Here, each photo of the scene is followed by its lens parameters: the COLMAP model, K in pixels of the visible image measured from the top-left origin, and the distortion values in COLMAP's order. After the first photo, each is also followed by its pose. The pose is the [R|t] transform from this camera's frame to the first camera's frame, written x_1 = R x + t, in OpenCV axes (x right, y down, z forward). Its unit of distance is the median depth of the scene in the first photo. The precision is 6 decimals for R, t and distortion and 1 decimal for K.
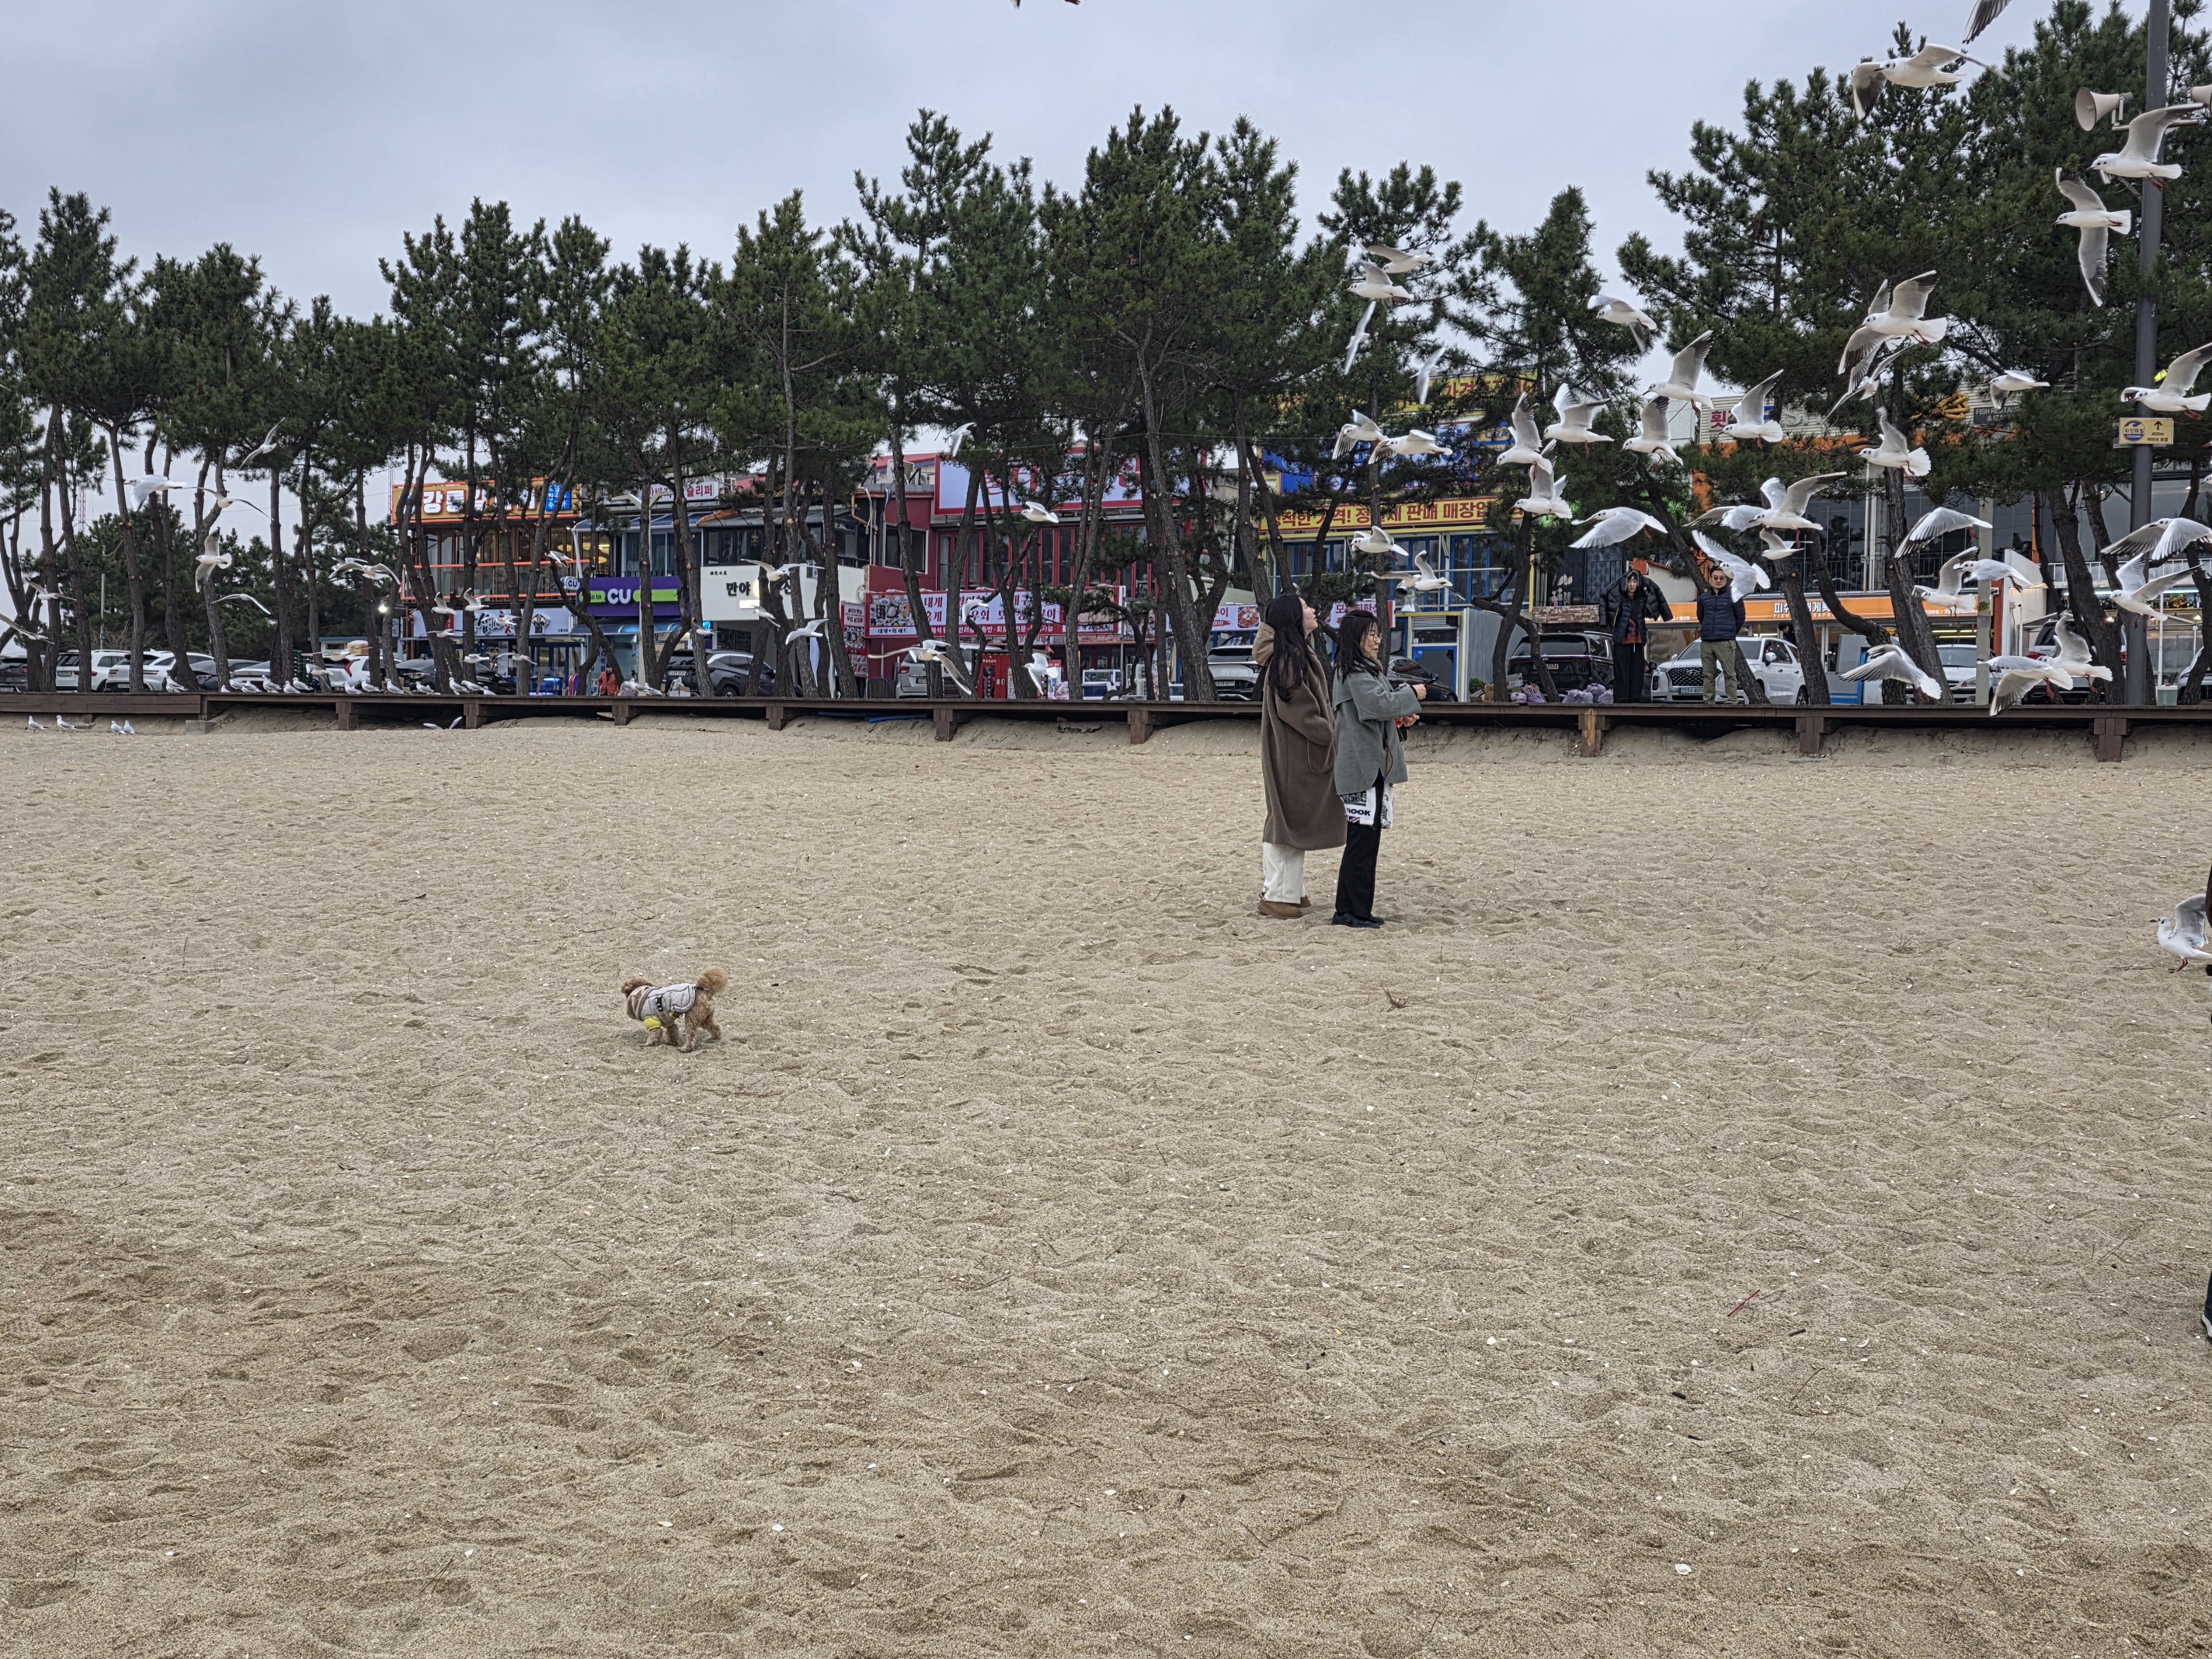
lens RADIAL K [[2527.8, 0, 1121.9], [0, 2527.8, 841.9], [0, 0, 1]] dist [0.060506, 0.000000]
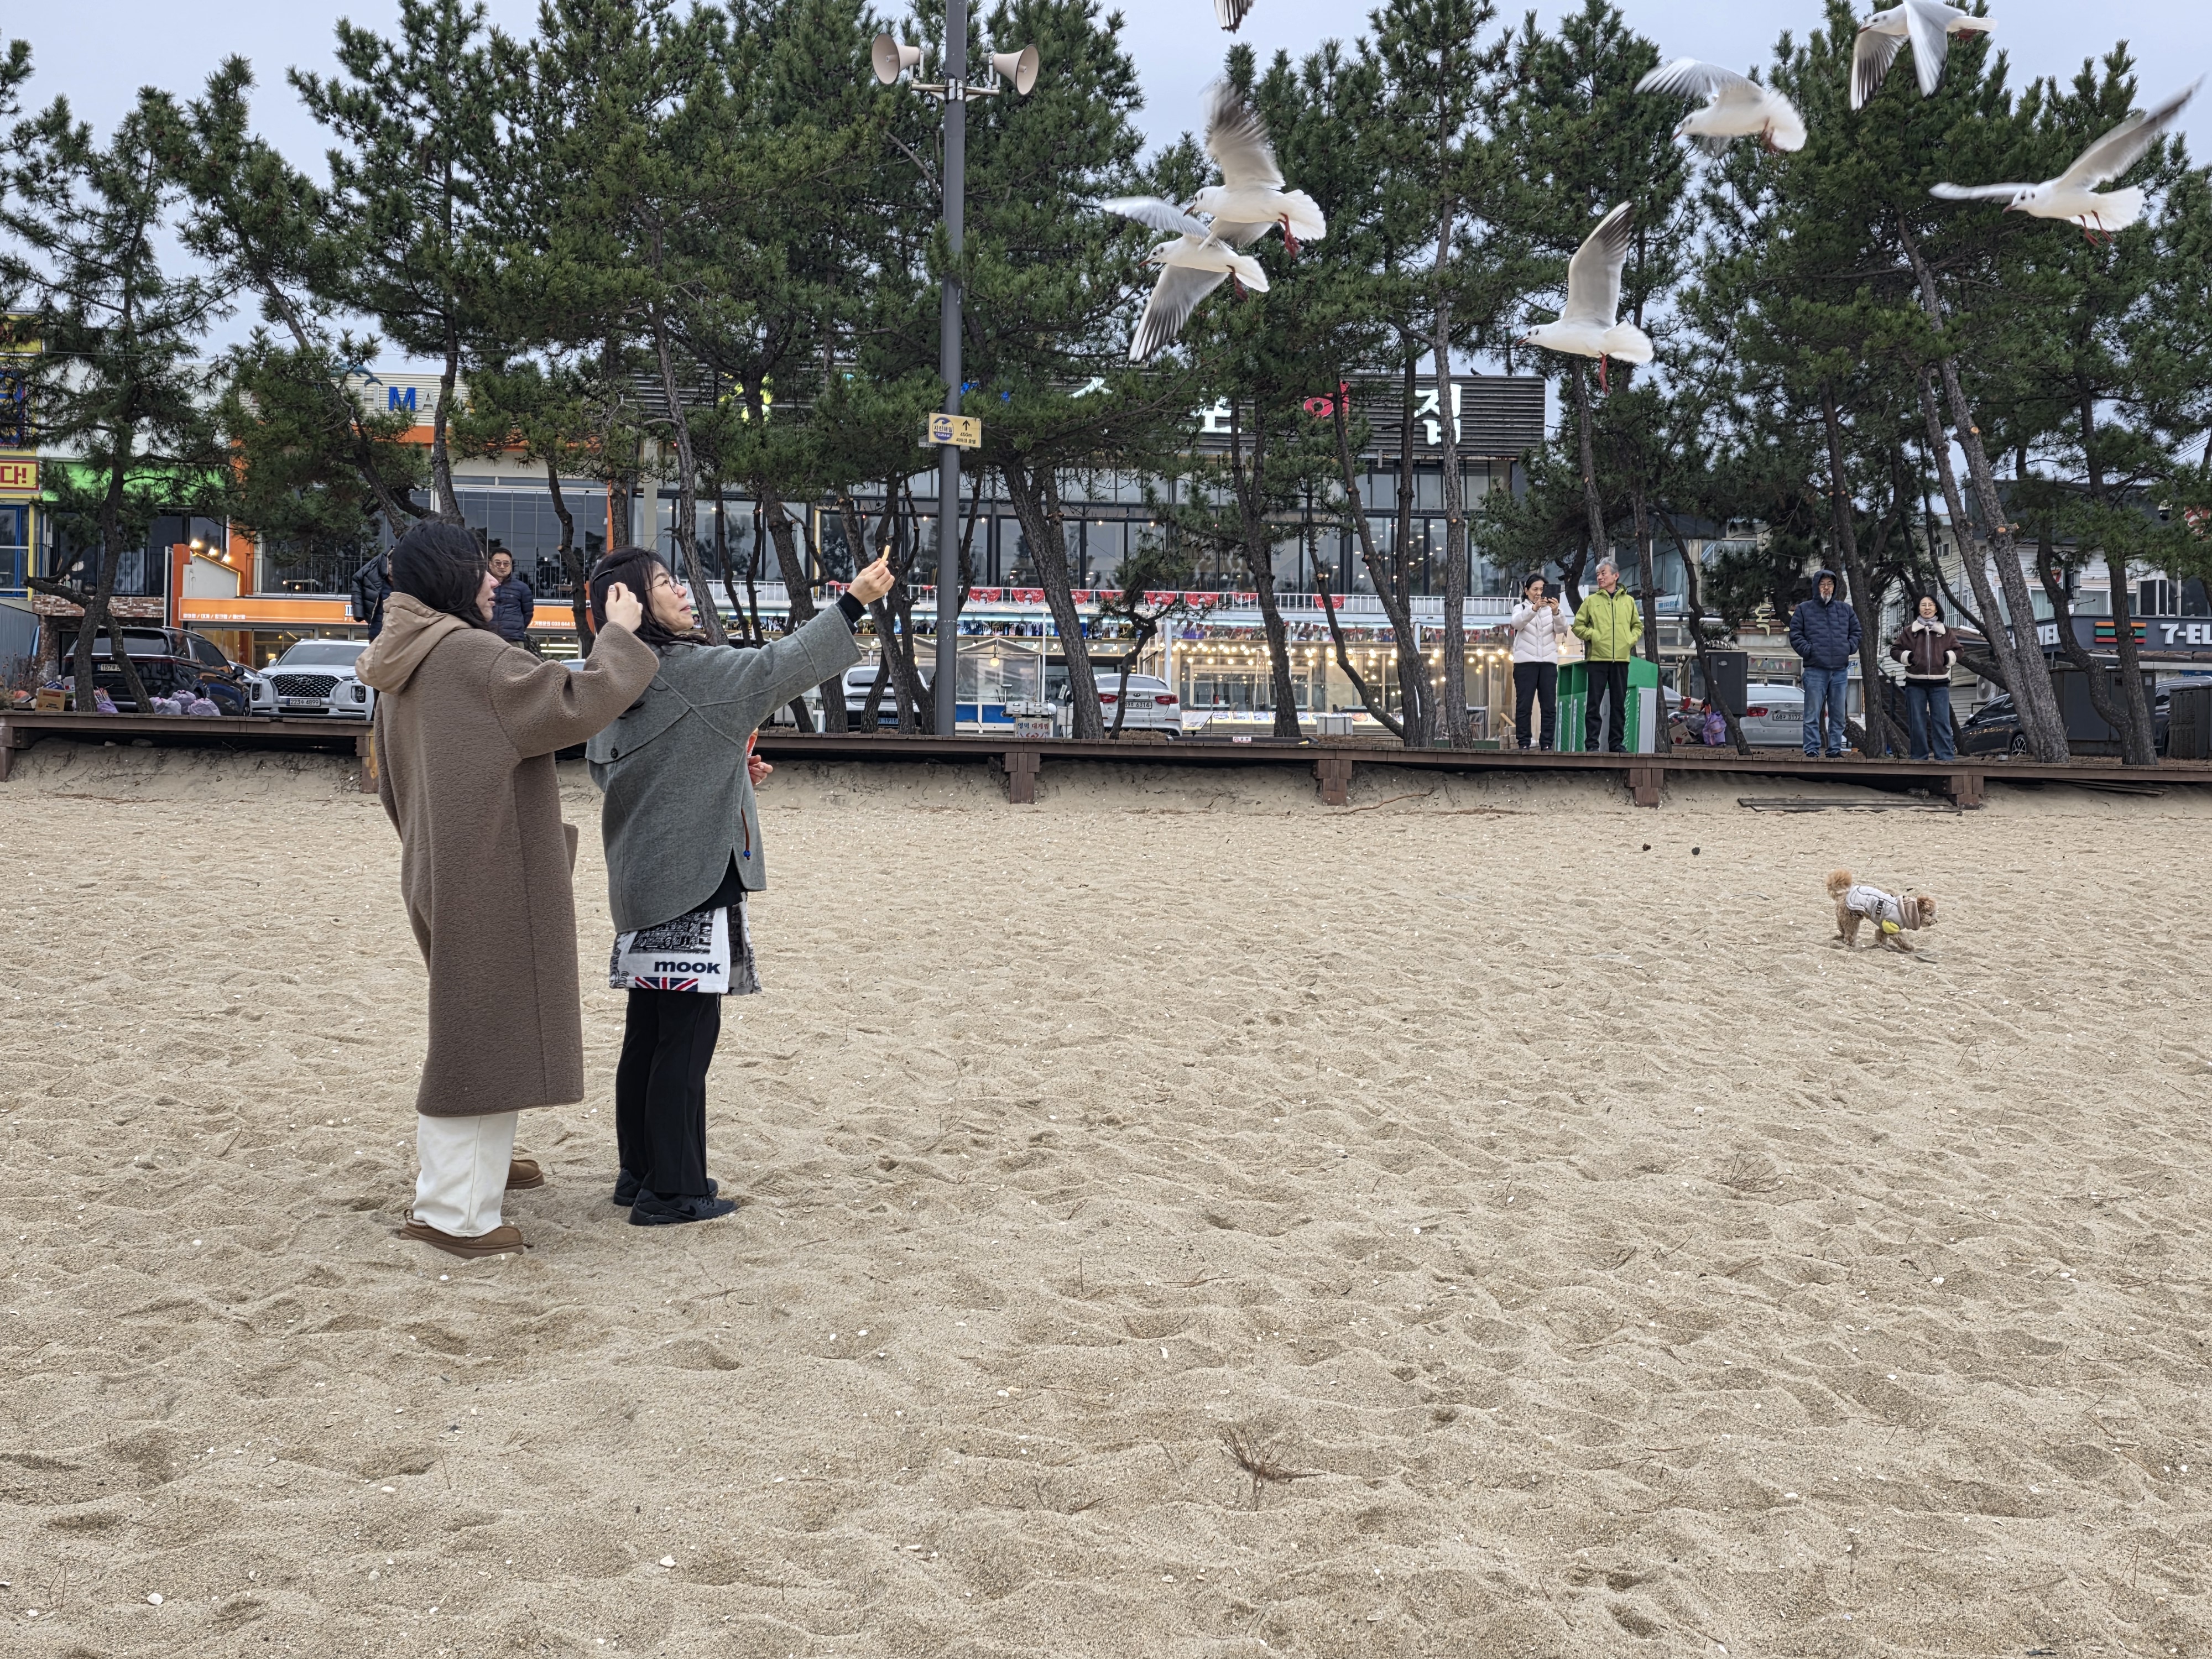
lens RADIAL K [[2527.8, 0, 1077.2], [0, 2527.8, 772.5], [0, 0, 1]] dist [0.060506, 0.000000]
pose [[0.820340, 0.004855, 0.571855, -0.053182], [0.013106, 0.999542, -0.027287, -0.011839], [-0.571726, 0.029879, 0.819900, 0.189546]]
